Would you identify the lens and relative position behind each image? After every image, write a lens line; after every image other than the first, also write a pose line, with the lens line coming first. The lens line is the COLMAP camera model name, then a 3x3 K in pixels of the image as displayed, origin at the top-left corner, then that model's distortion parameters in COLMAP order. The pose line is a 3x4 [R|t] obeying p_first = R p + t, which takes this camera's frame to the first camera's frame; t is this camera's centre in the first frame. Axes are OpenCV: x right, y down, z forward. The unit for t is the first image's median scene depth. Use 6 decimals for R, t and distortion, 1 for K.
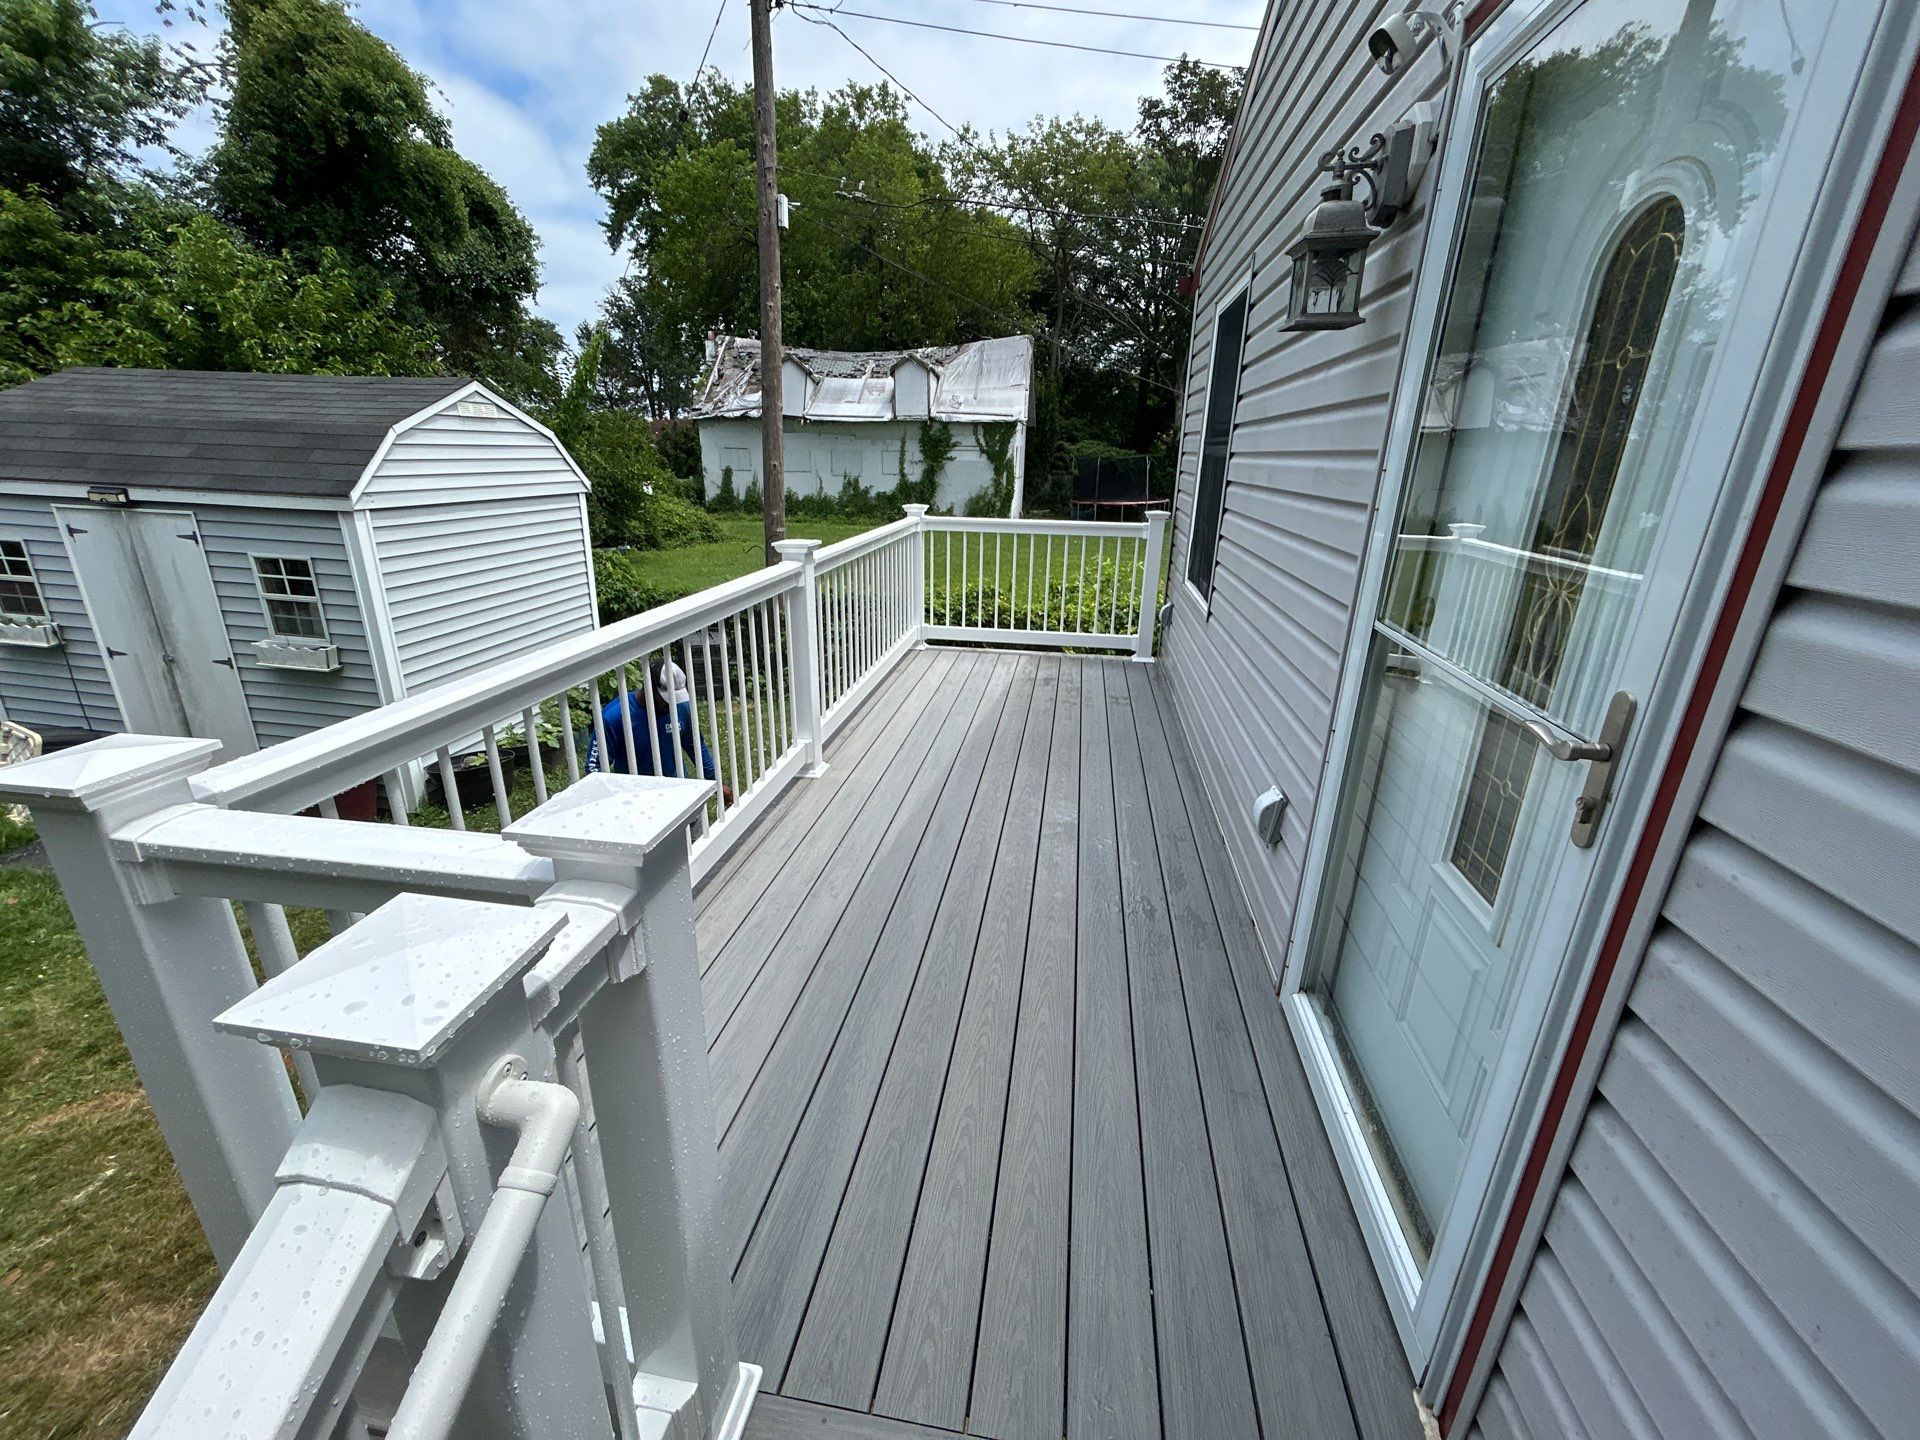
lens RADIAL K [[771.2, 0, 953.8], [0, 771.2, 719.7], [0, 0, 1]] dist [-0.000638, 0.000023]
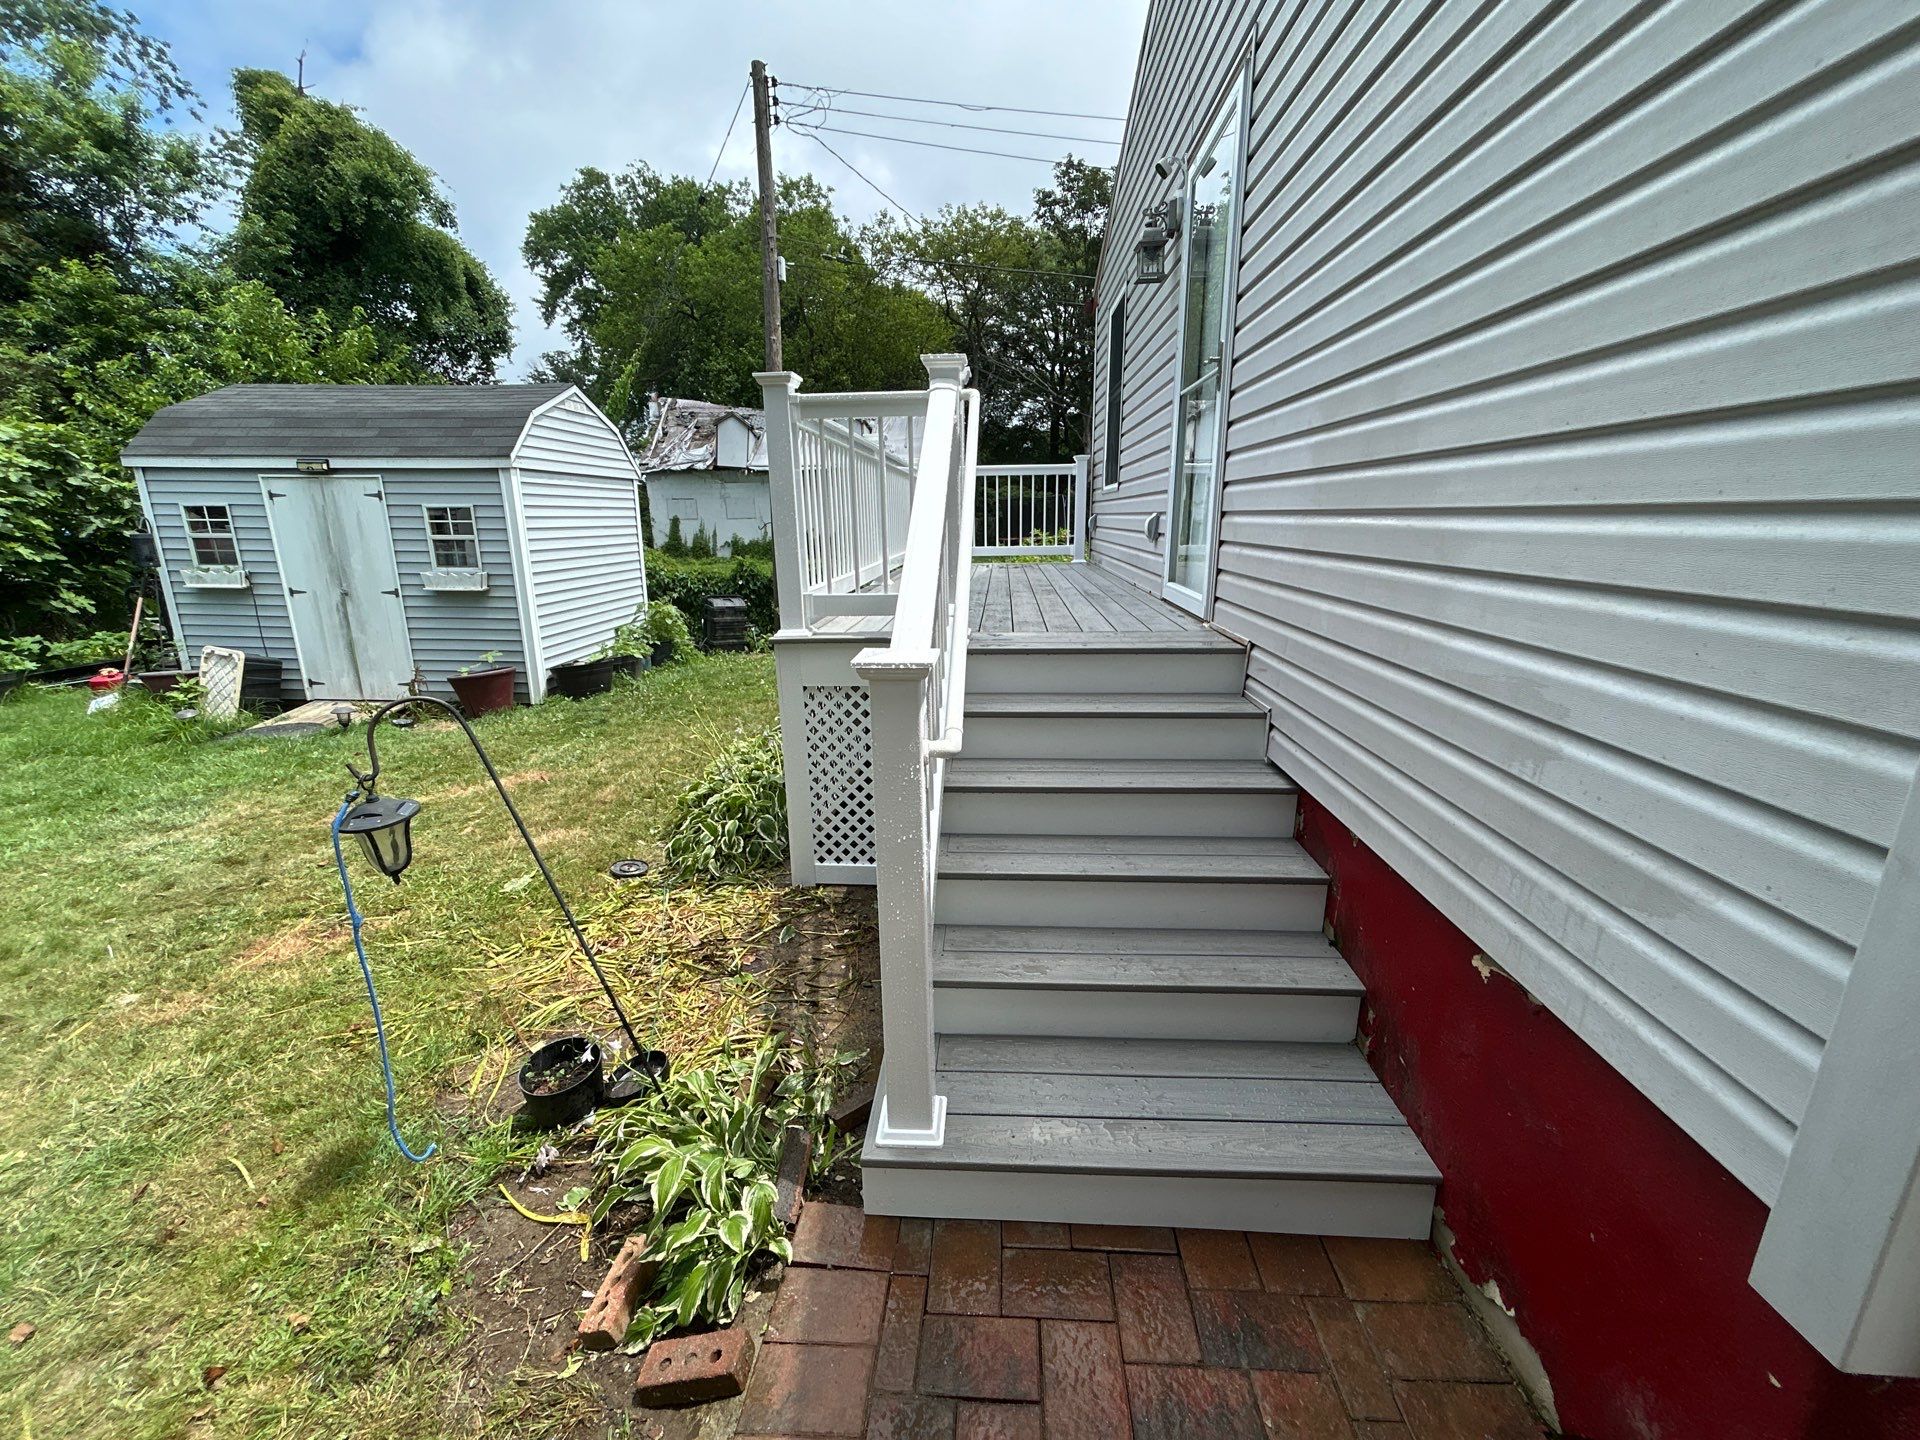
lens RADIAL K [[775.4, 0, 954.5], [0, 775.4, 718.1], [0, 0, 1]] dist [-0.005245, 0.002833]
pose [[0.994453, -0.056052, 0.089000, -0.024012], [0.062929, 0.995086, -0.076444, 0.057692], [-0.084277, 0.081621, 0.993094, -0.070838]]
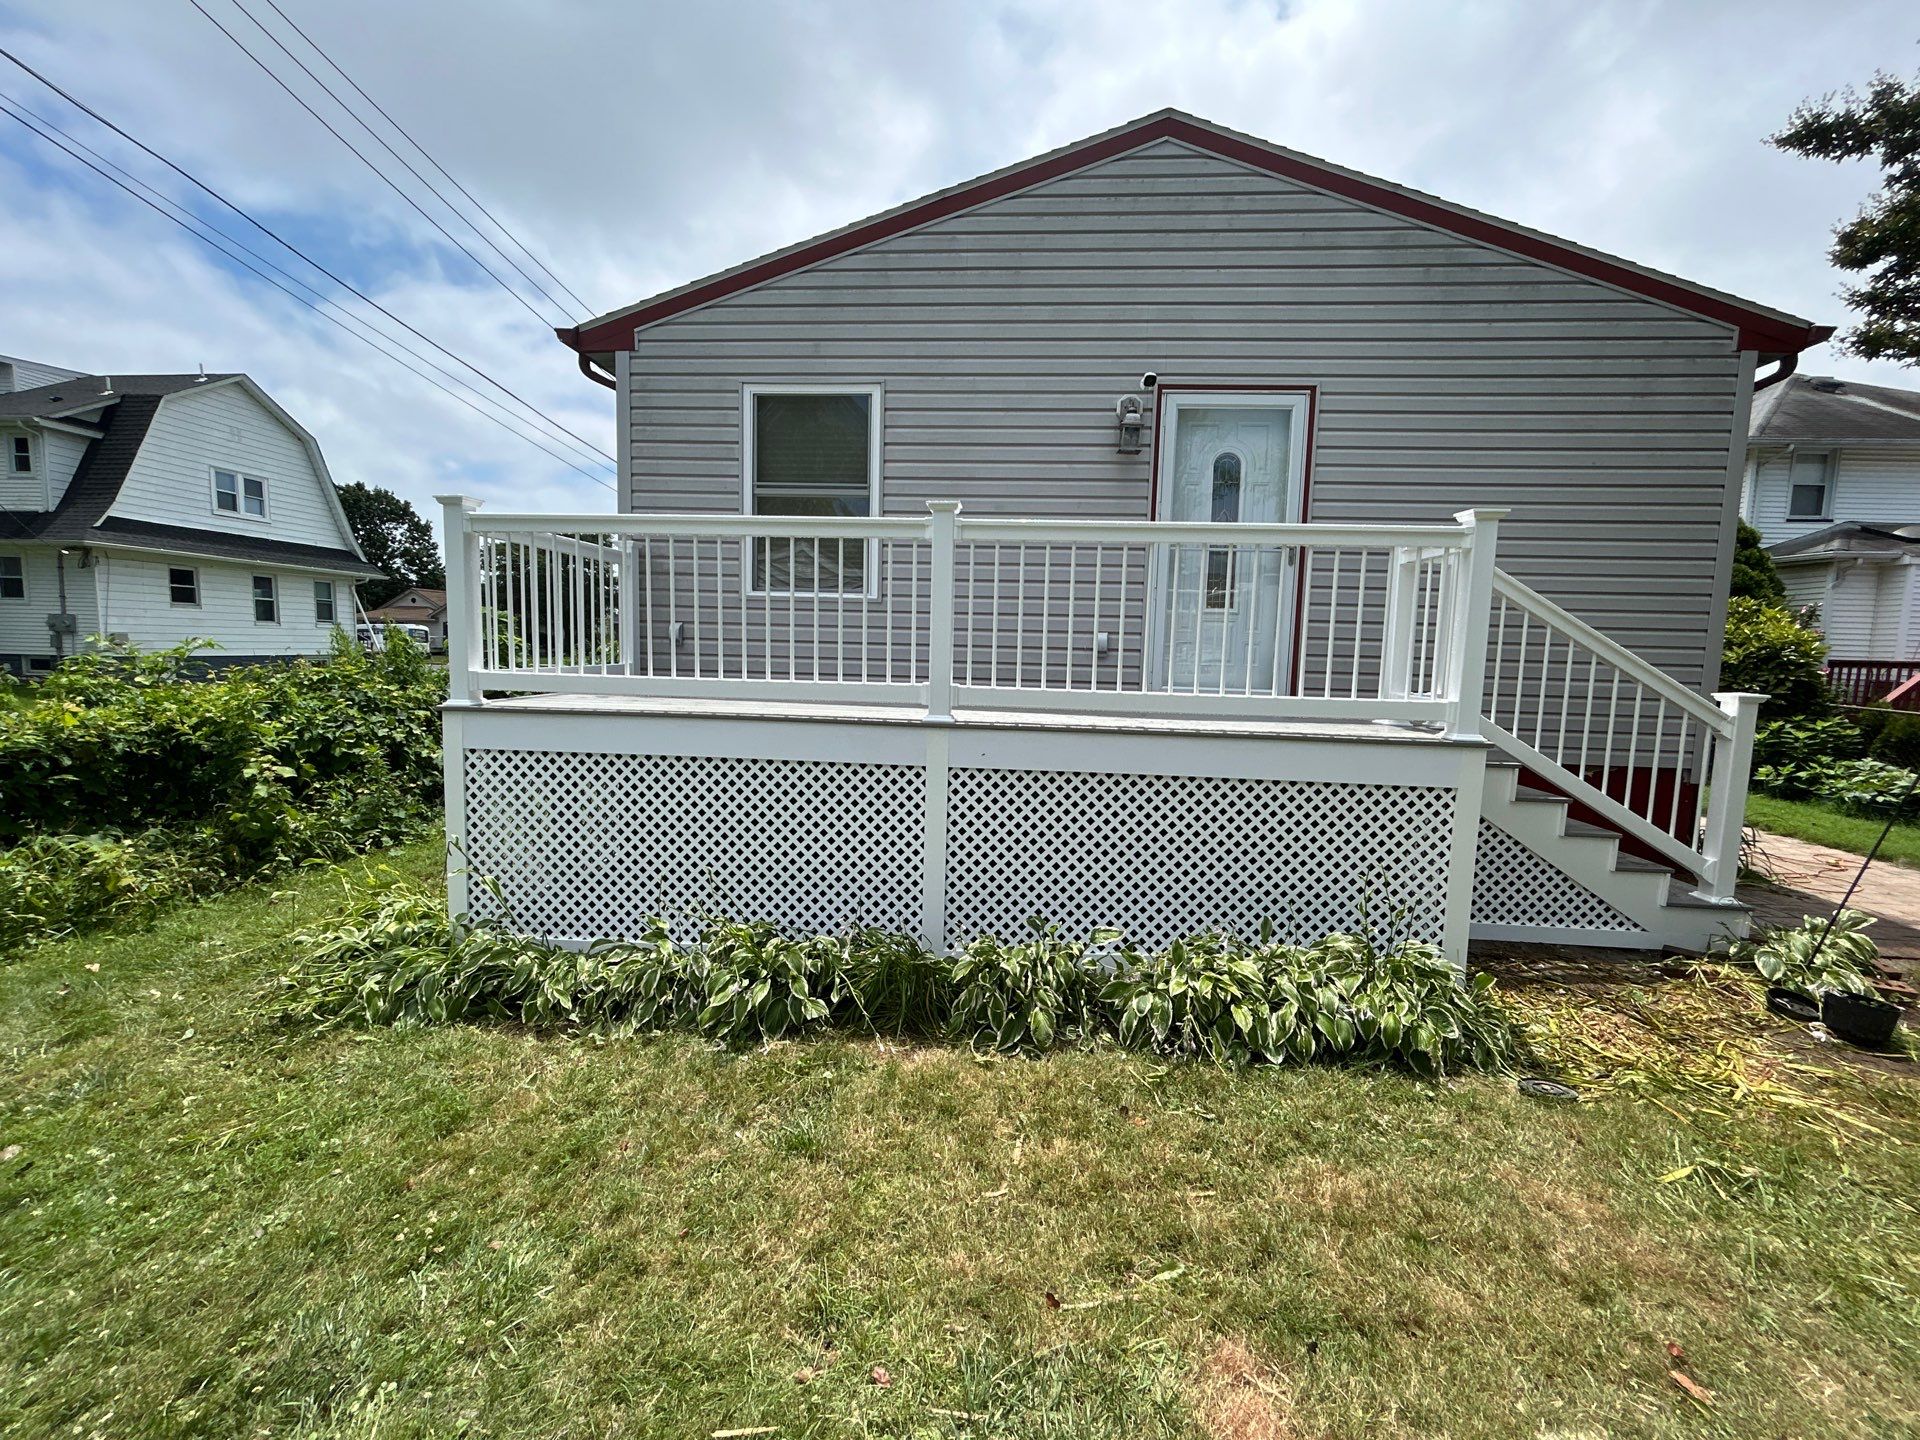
lens RADIAL K [[766.6, 0, 953.2], [0, 766.6, 717.8], [0, 0, 1]] dist [-0.000149, 0.000084]
pose [[-0.077771, -0.116366, 0.990157, -0.150988], [0.300496, 0.944242, 0.134572, -0.009406], [-0.950607, 0.308004, -0.038467, 0.126715]]
